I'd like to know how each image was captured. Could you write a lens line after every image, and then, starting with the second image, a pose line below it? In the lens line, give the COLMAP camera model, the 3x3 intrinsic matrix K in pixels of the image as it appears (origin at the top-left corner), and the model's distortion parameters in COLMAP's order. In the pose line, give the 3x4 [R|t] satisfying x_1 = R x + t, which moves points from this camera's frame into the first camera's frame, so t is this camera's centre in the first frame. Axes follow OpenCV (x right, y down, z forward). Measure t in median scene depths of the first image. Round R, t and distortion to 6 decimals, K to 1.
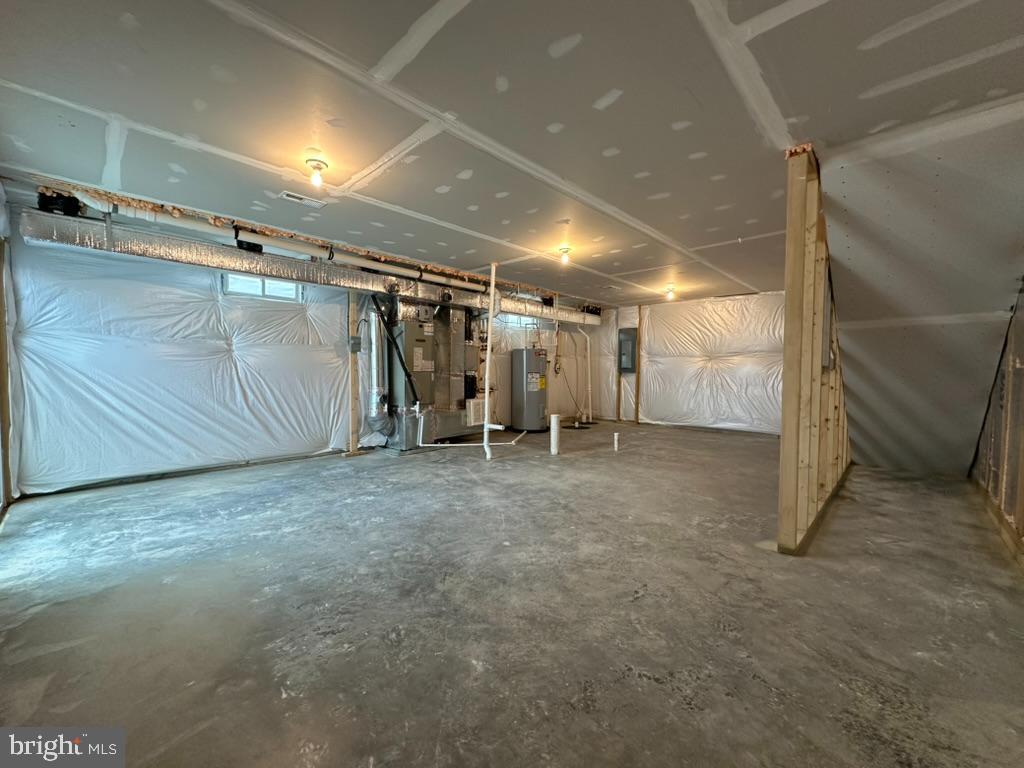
lens RADIAL K [[411.4, 0, 512.2], [0, 411.4, 385.4], [0, 0, 1]] dist [-0.001466, -0.000546]
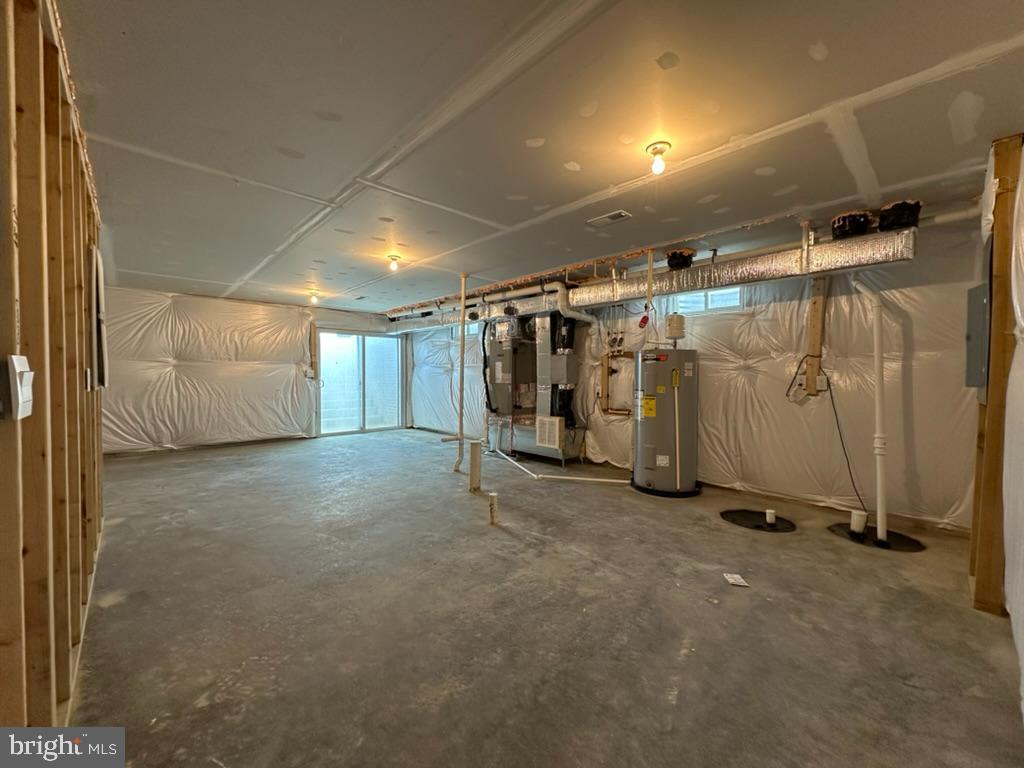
lens RADIAL K [[411.4, 0, 511.7], [0, 411.4, 382.7], [0, 0, 1]] dist [-0.001466, -0.000546]
pose [[-0.066604, 0.020911, -0.997560, 0.682203], [-0.041029, 0.998877, 0.023678, -0.049318], [0.996936, 0.042506, -0.065671, 0.864800]]
